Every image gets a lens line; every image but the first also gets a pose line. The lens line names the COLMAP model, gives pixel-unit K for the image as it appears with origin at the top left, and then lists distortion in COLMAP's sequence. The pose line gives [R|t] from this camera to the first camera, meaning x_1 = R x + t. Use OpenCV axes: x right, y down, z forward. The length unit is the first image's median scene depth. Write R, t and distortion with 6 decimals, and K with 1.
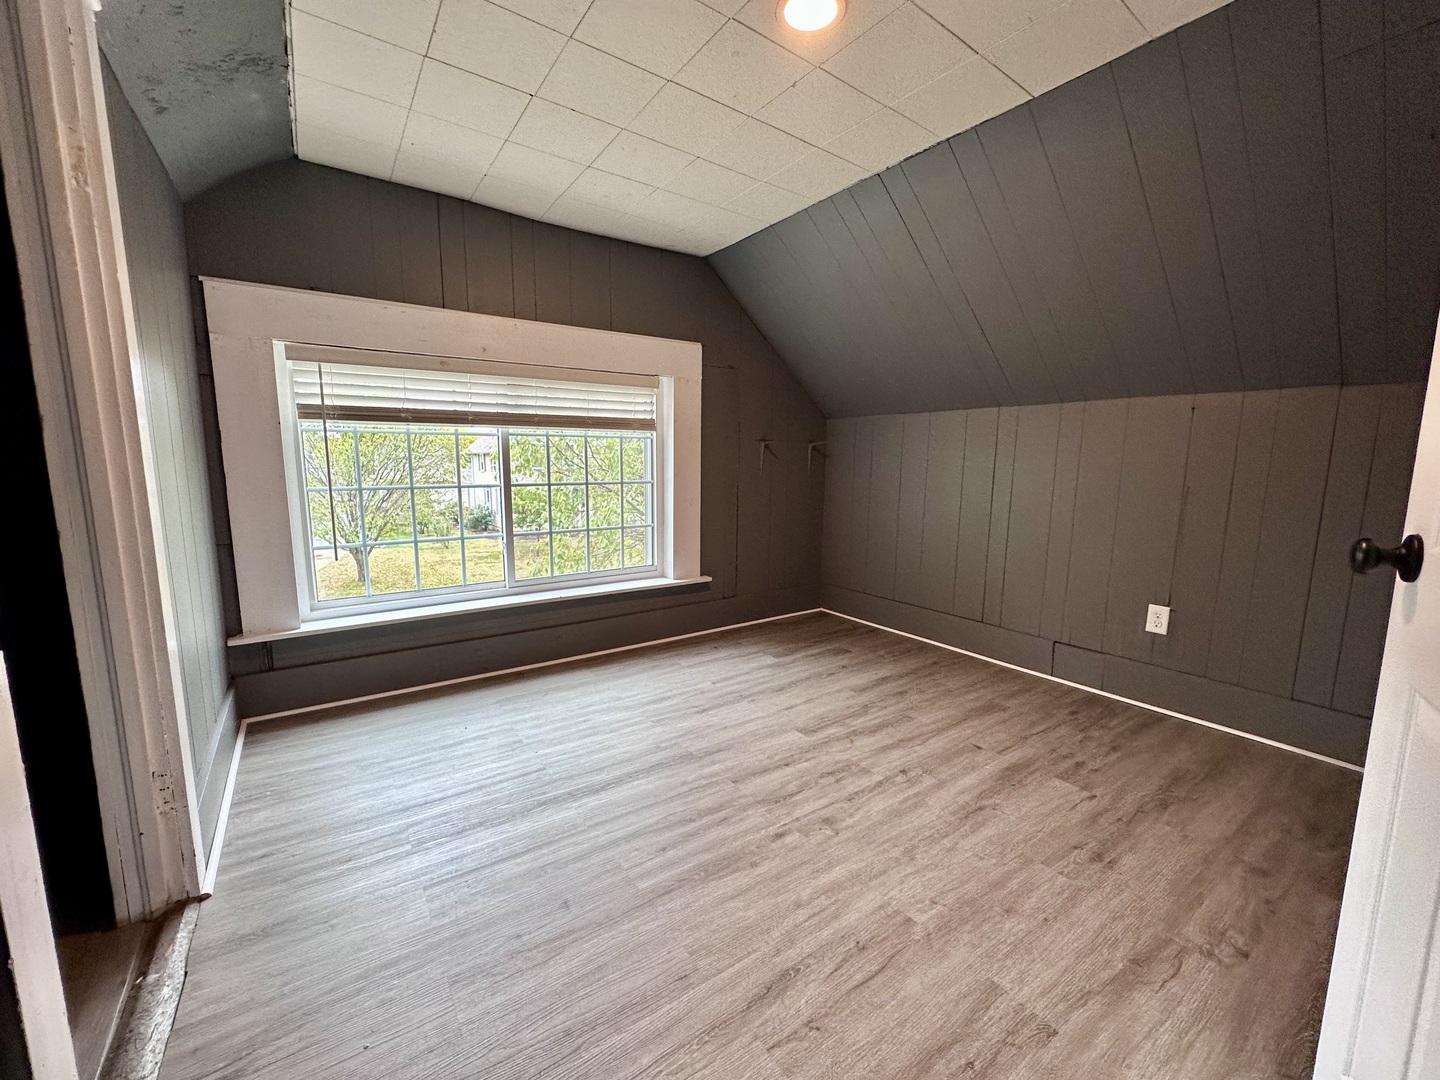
lens RADIAL K [[575.4, 0, 718.3], [0, 575.4, 542.2], [0, 0, 1]] dist [-0.003536, 0.000576]
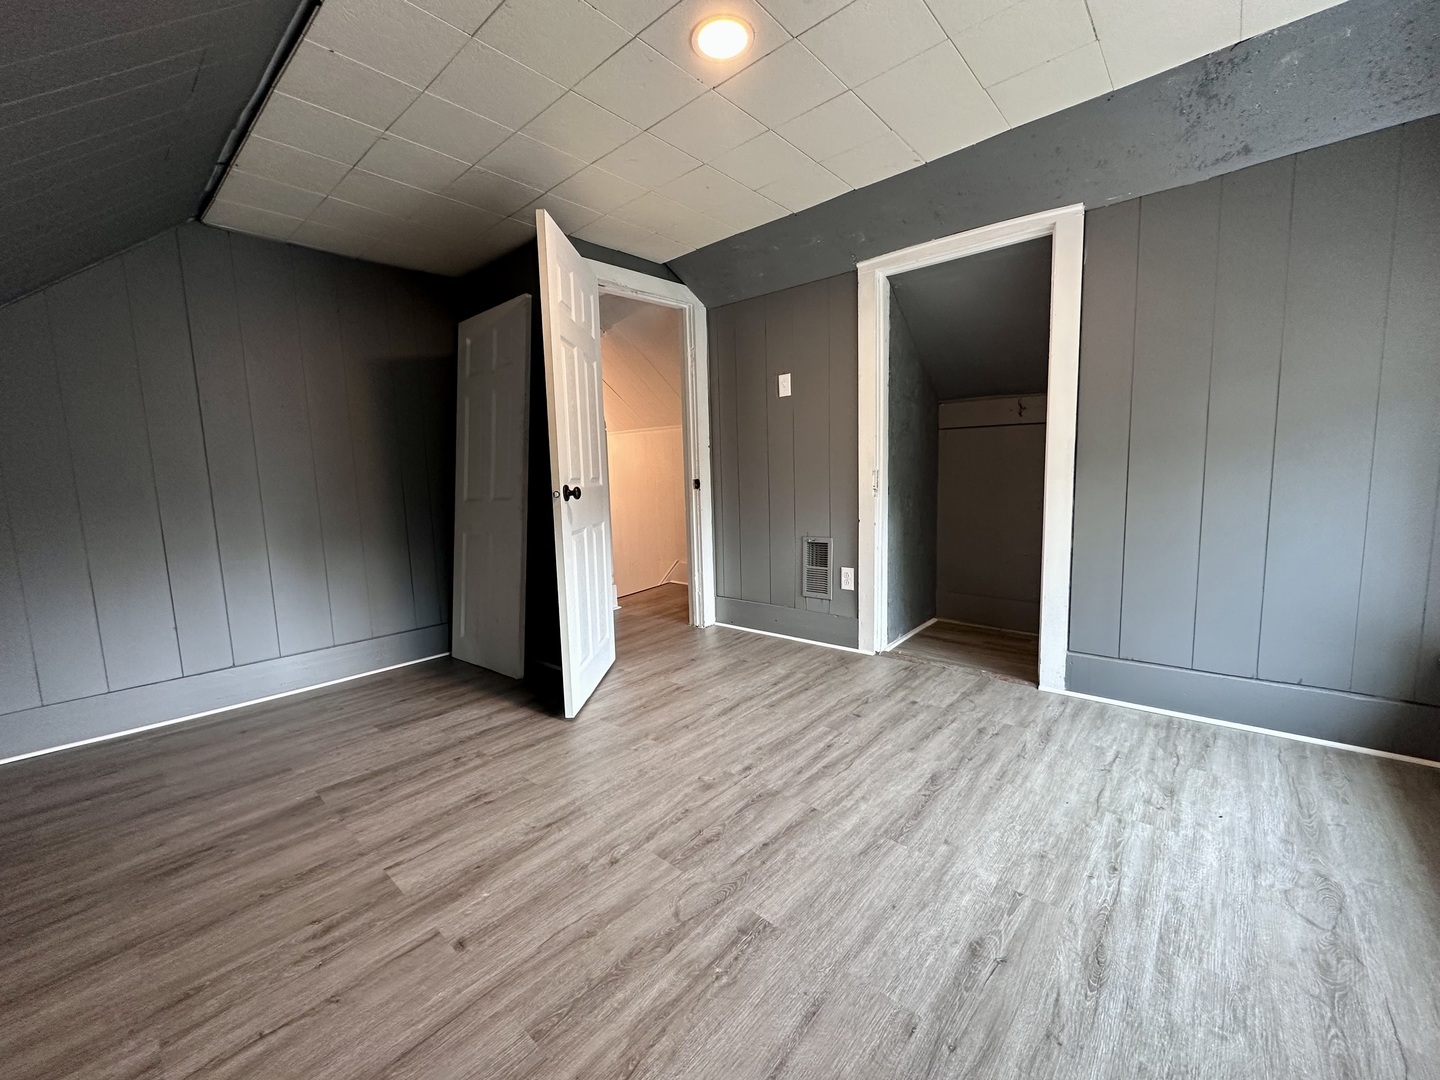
lens RADIAL K [[575.4, 0, 718.3], [0, 575.4, 542.2], [0, 0, 1]] dist [-0.003536, 0.000576]
pose [[-0.971153, 0.051265, -0.232880, 0.368368], [-0.009558, 0.967464, 0.252829, -0.209978], [0.238264, 0.247761, -0.939066, 1.755248]]
